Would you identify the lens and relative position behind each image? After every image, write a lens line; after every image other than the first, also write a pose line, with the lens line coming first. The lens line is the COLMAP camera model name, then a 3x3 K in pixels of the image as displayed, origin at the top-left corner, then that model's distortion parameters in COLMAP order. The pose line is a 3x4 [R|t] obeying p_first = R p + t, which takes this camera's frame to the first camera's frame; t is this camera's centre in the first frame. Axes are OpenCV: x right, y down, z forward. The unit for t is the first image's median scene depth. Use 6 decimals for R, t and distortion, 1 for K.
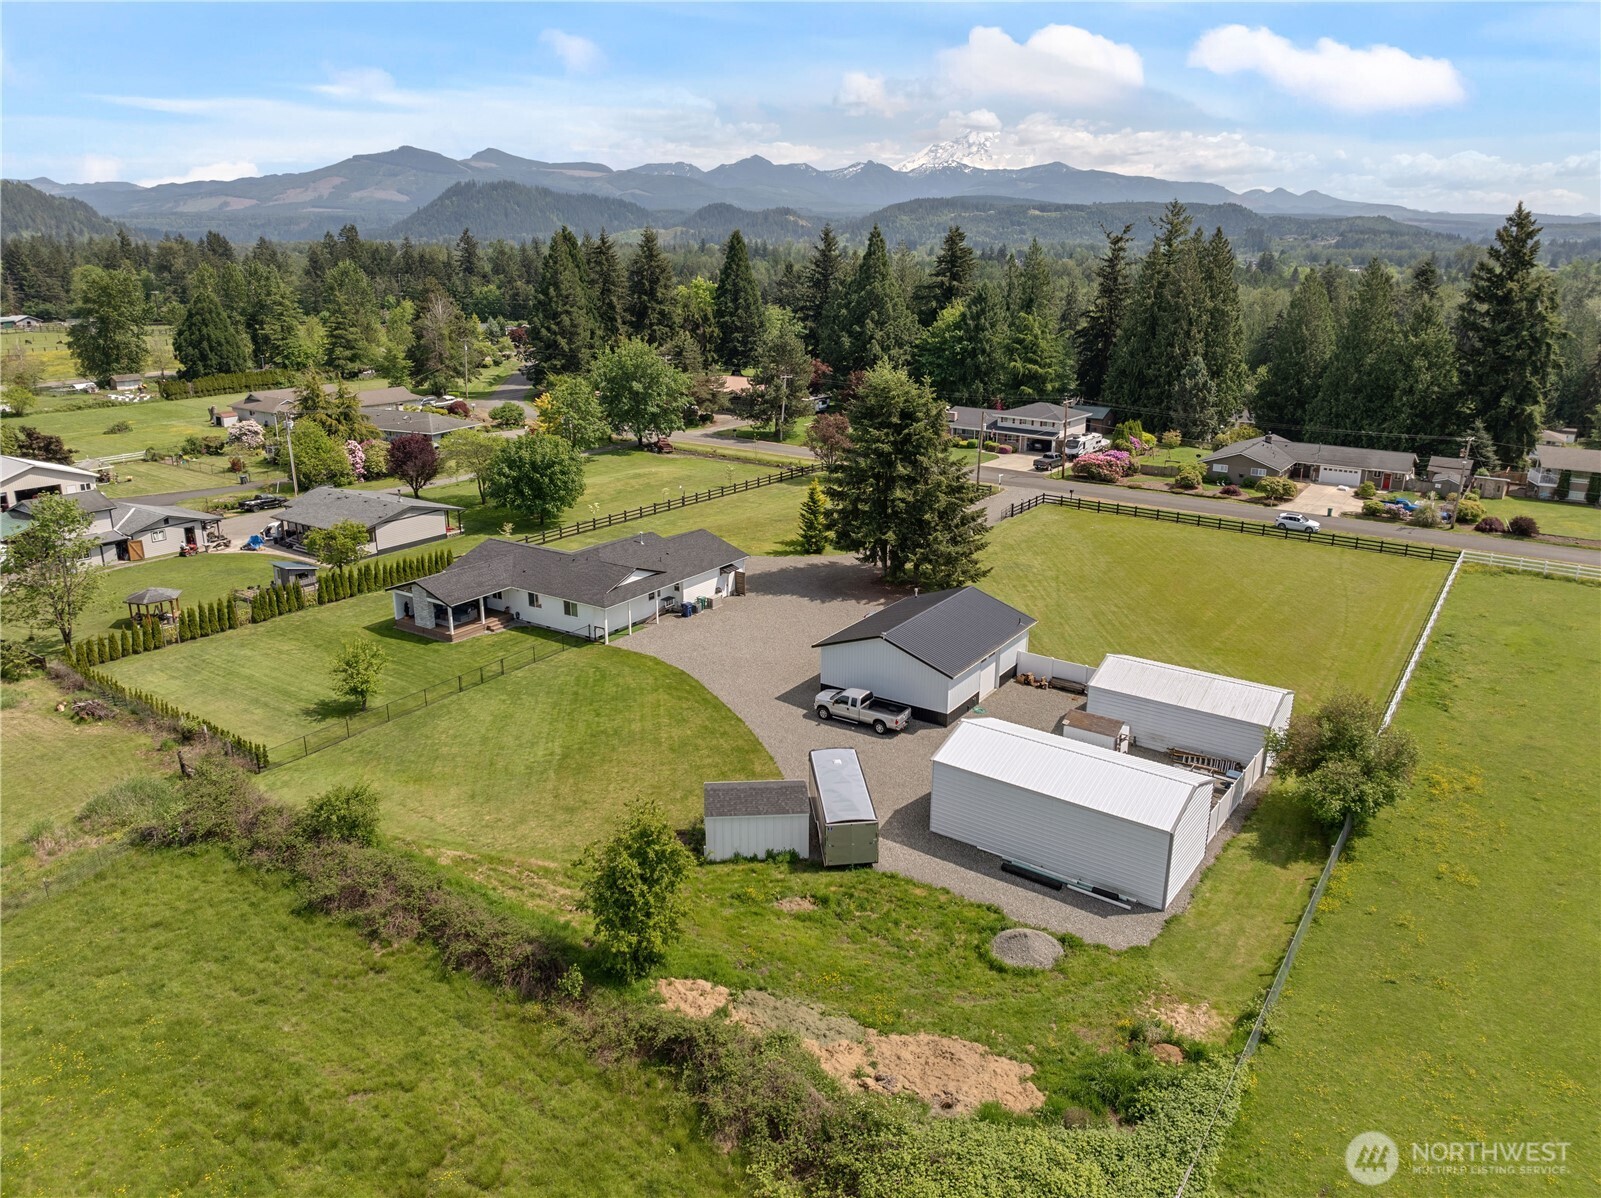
lens RADIAL K [[1126.5, 0, 809.1], [0, 1126.5, 579.3], [0, 0, 1]] dist [-0.033469, 0.005172]
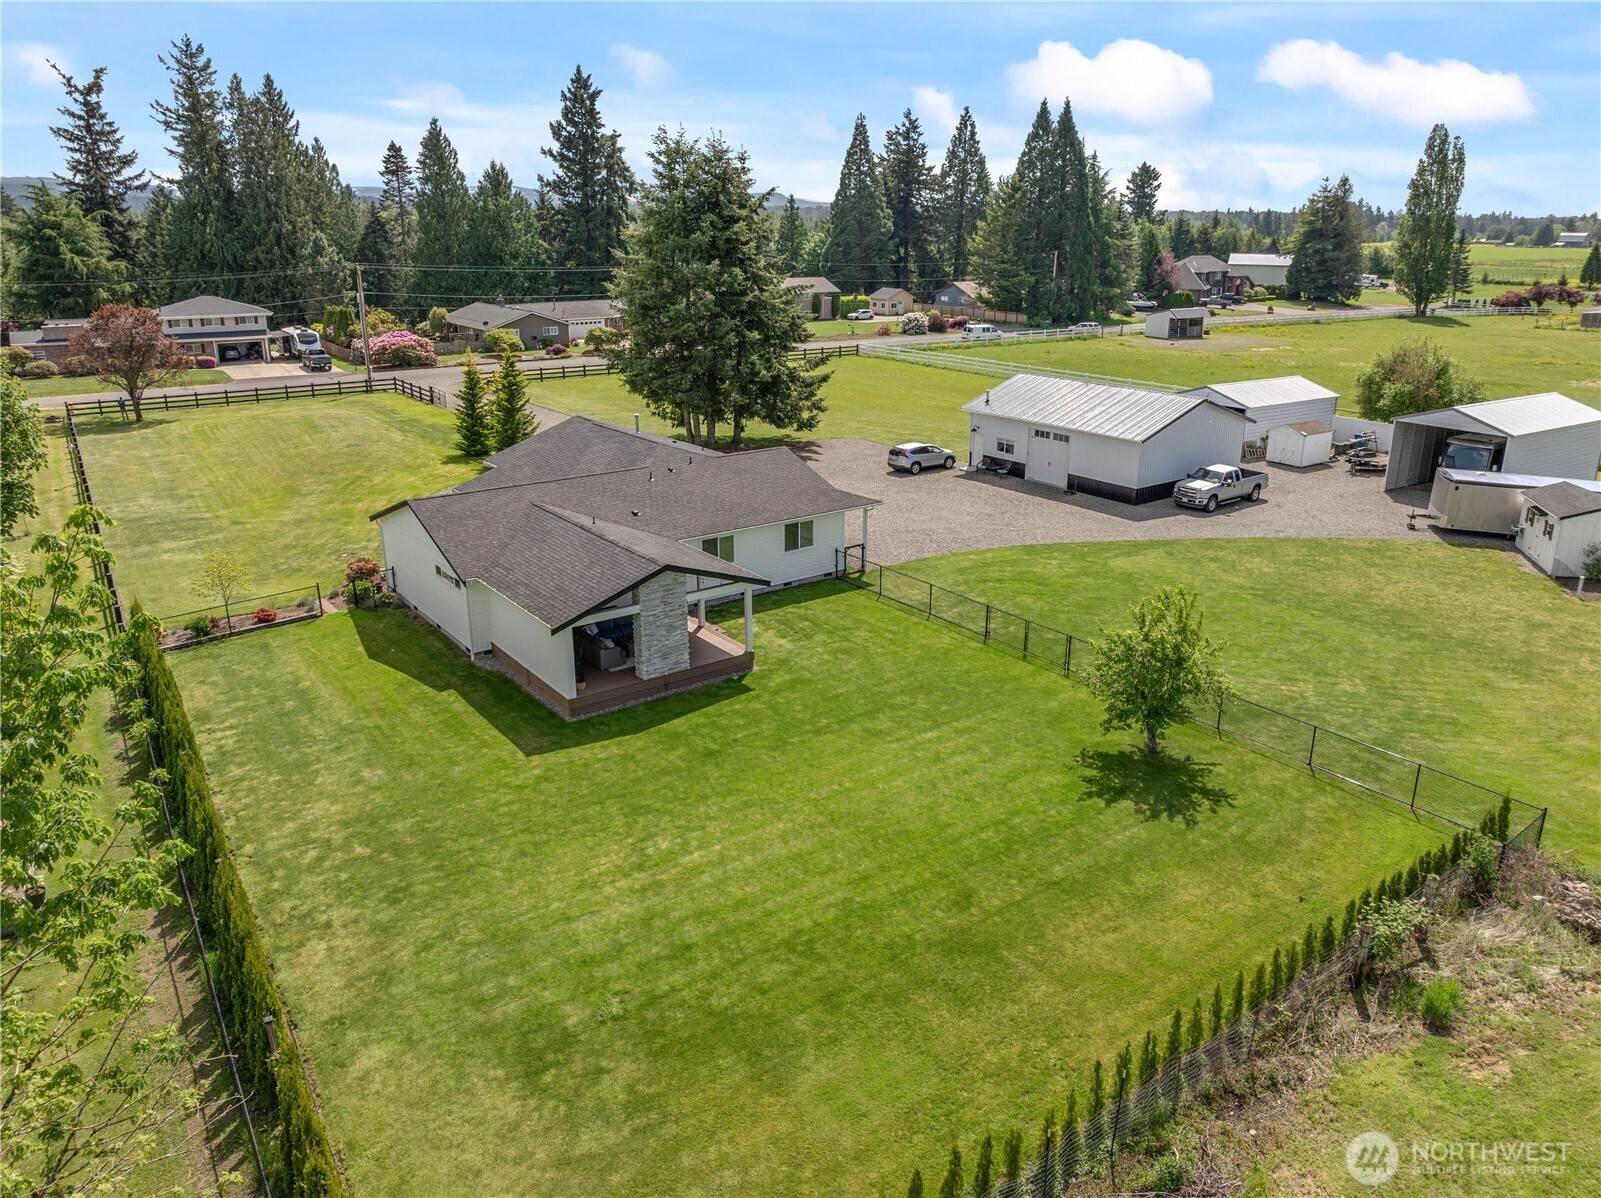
lens RADIAL K [[1126.5, 0, 809.1], [0, 1126.5, 579.3], [0, 0, 1]] dist [-0.033469, 0.005172]
pose [[0.332218, -0.285677, 0.898899, -0.704031], [0.260580, 0.943736, 0.203621, -0.061552], [-0.906493, 0.166588, 0.387968, 0.809289]]
